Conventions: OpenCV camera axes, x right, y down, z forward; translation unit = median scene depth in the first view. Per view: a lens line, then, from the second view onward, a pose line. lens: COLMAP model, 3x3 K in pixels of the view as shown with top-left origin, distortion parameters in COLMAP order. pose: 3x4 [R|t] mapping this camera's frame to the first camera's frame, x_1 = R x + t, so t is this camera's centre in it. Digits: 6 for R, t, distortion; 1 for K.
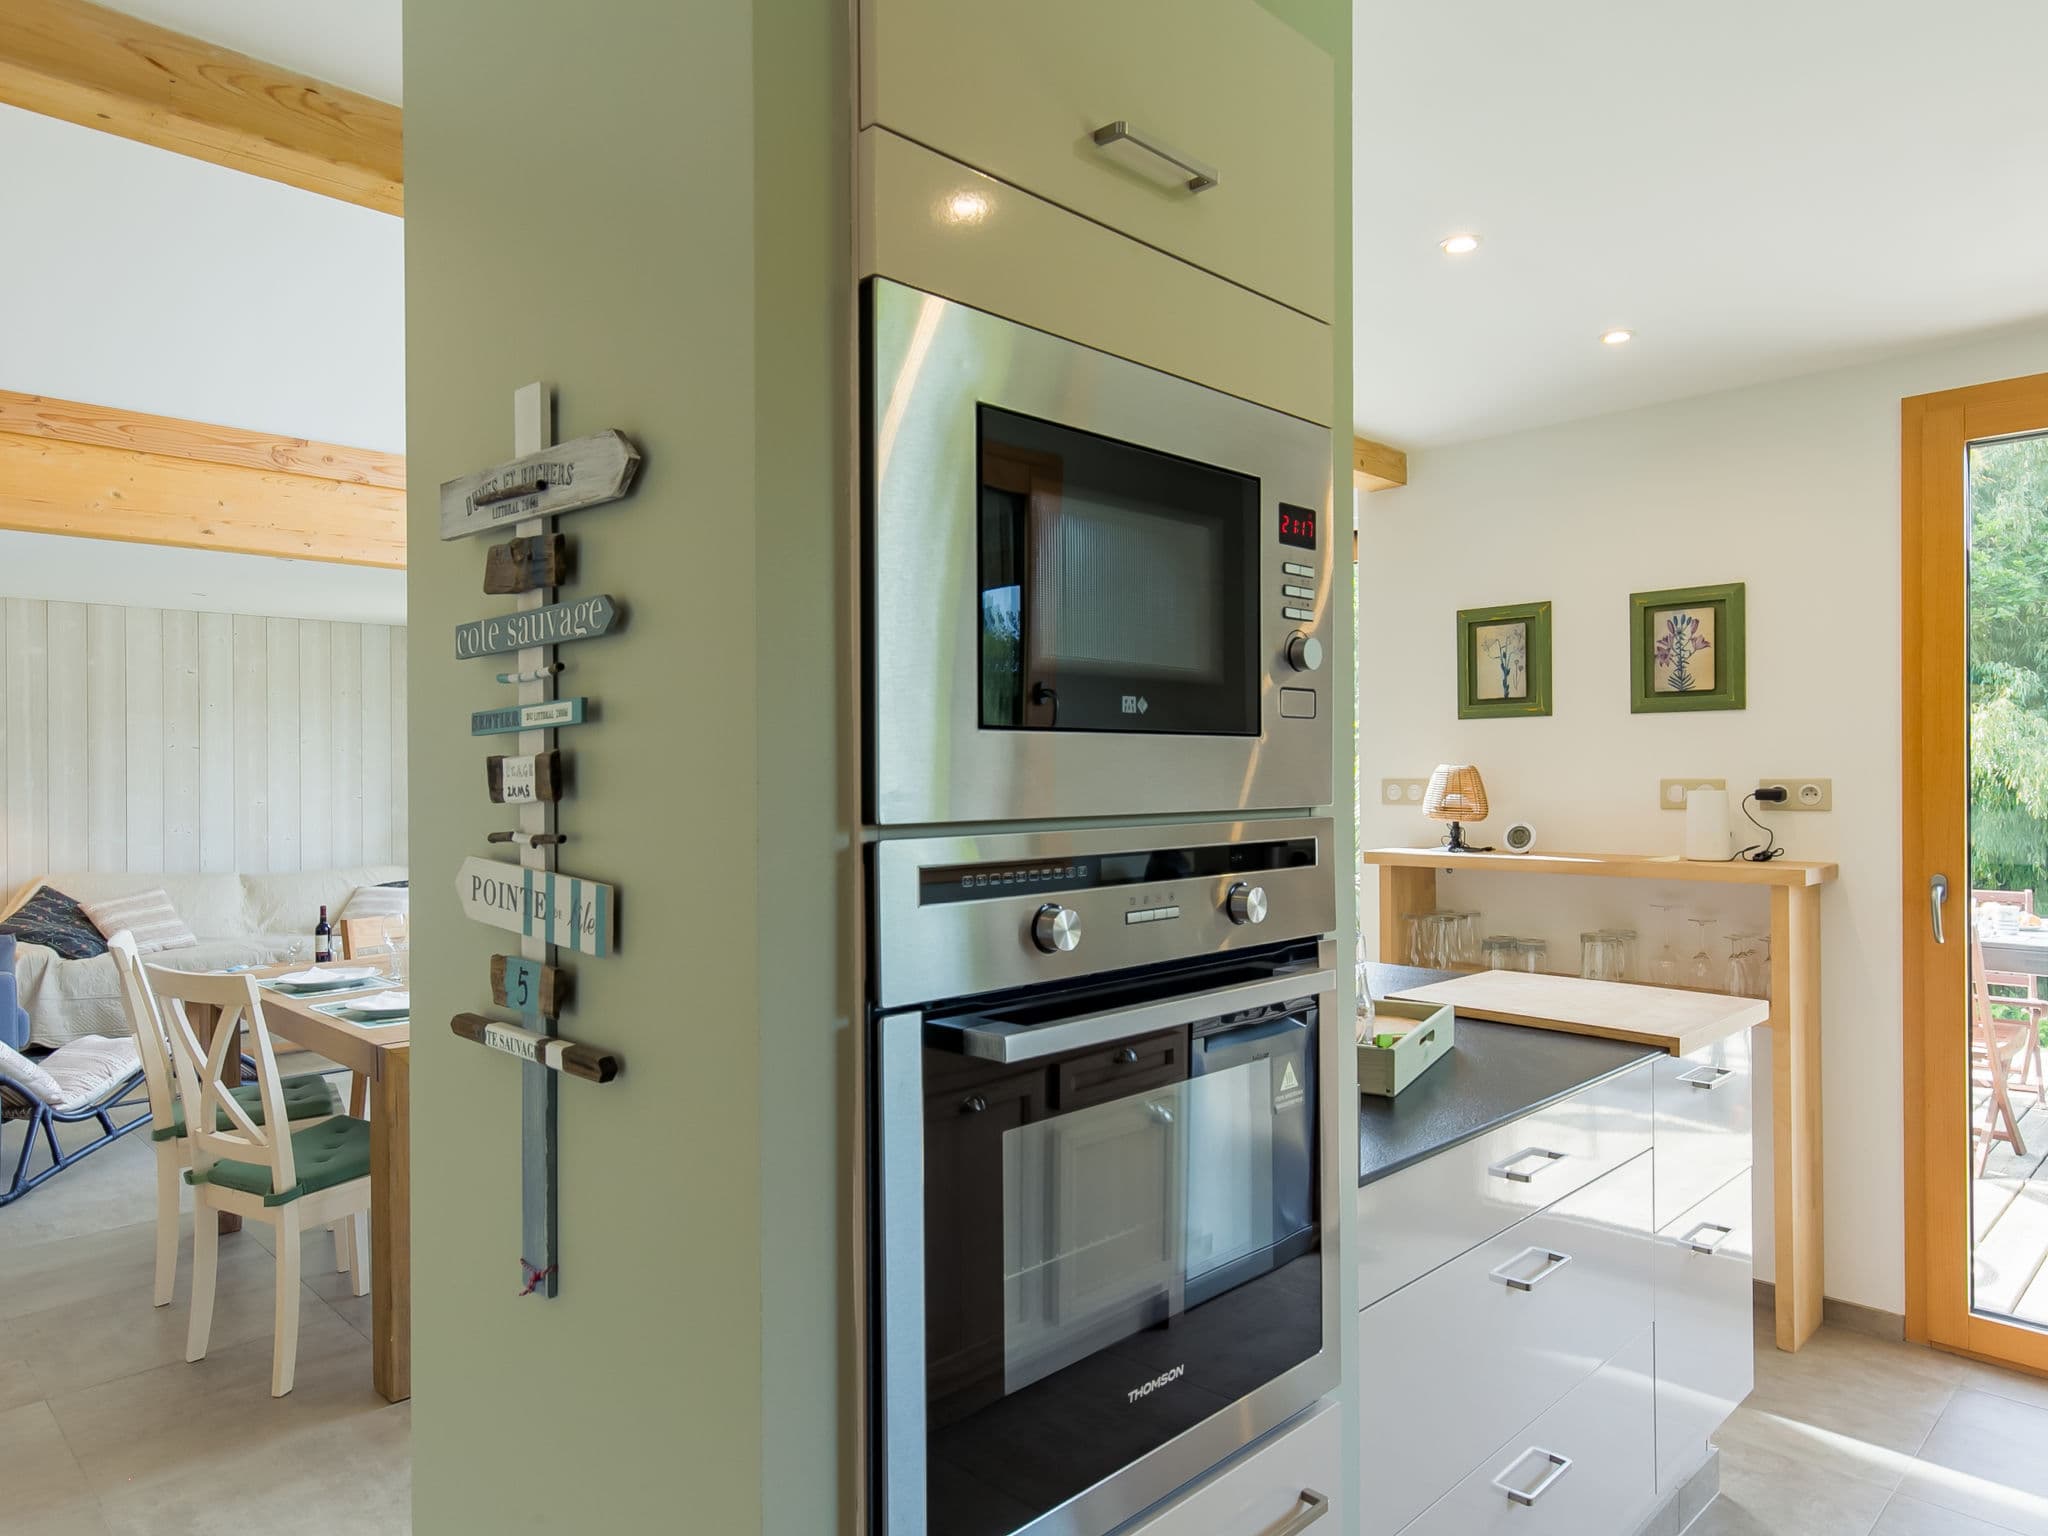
lens RADIAL K [[1316.8, 0, 1024.0], [0, 1316.8, 768.0], [0, 0, 1]] dist [-0.001977, 0.003548]
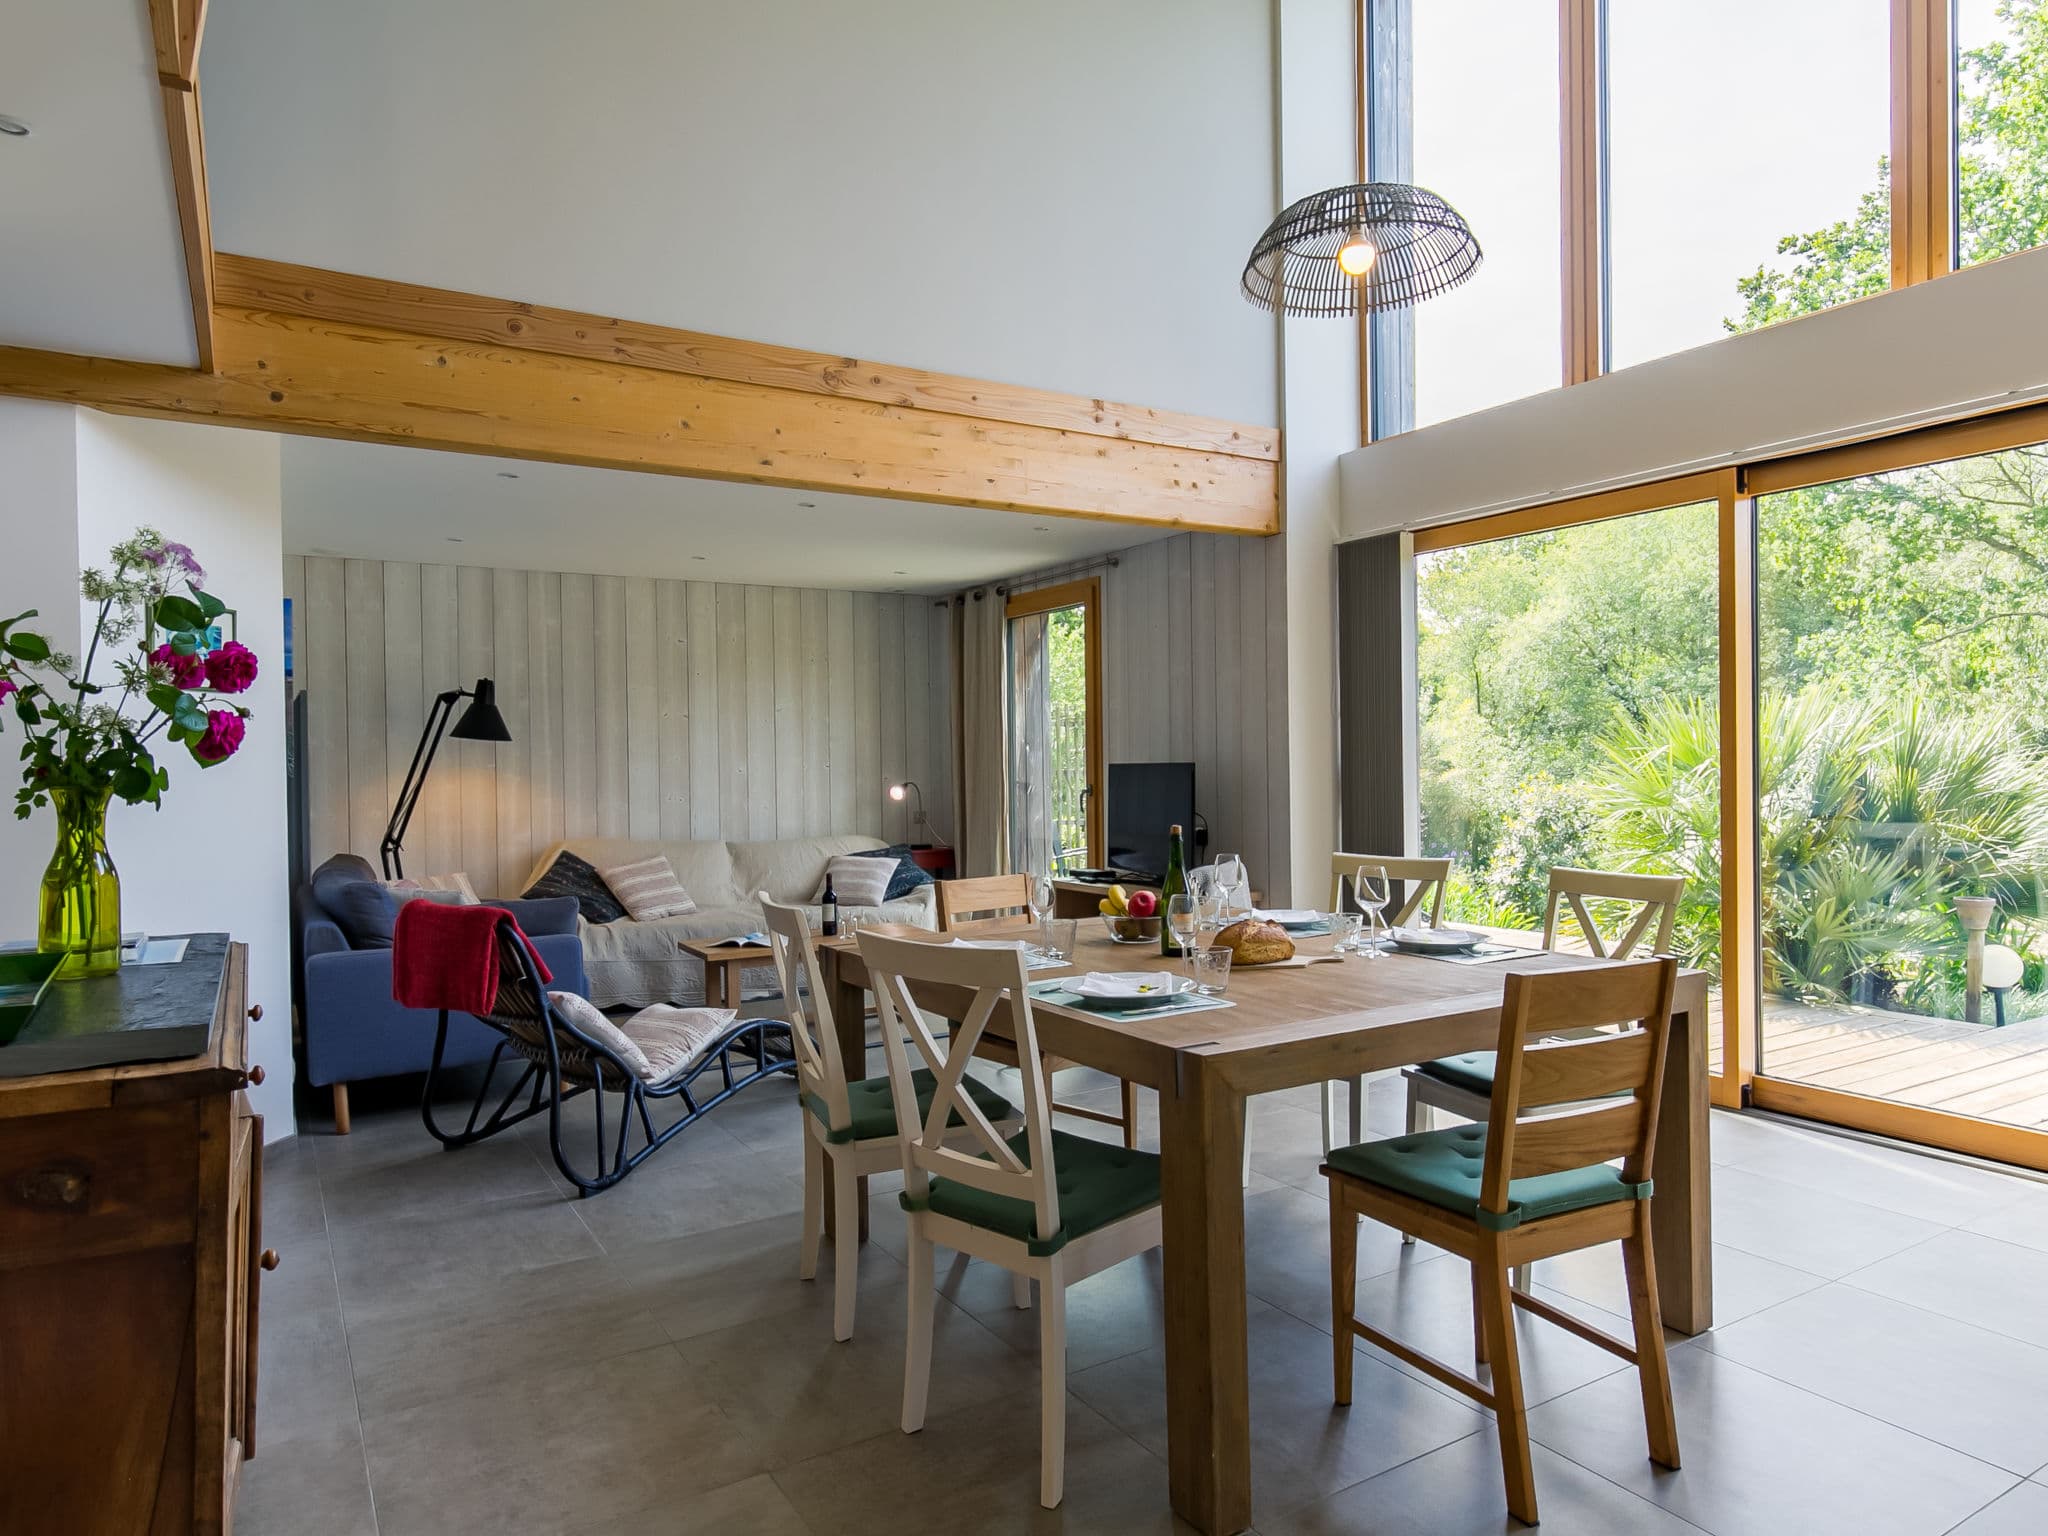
lens RADIAL K [[1316.8, 0, 1024.0], [0, 1316.8, 768.0], [0, 0, 1]] dist [-0.001977, 0.003548]
pose [[0.968529, -0.005331, -0.248842, -0.207673], [0.008588, 0.999891, 0.012005, 0.023361], [0.248751, -0.013764, 0.968470, 0.143708]]
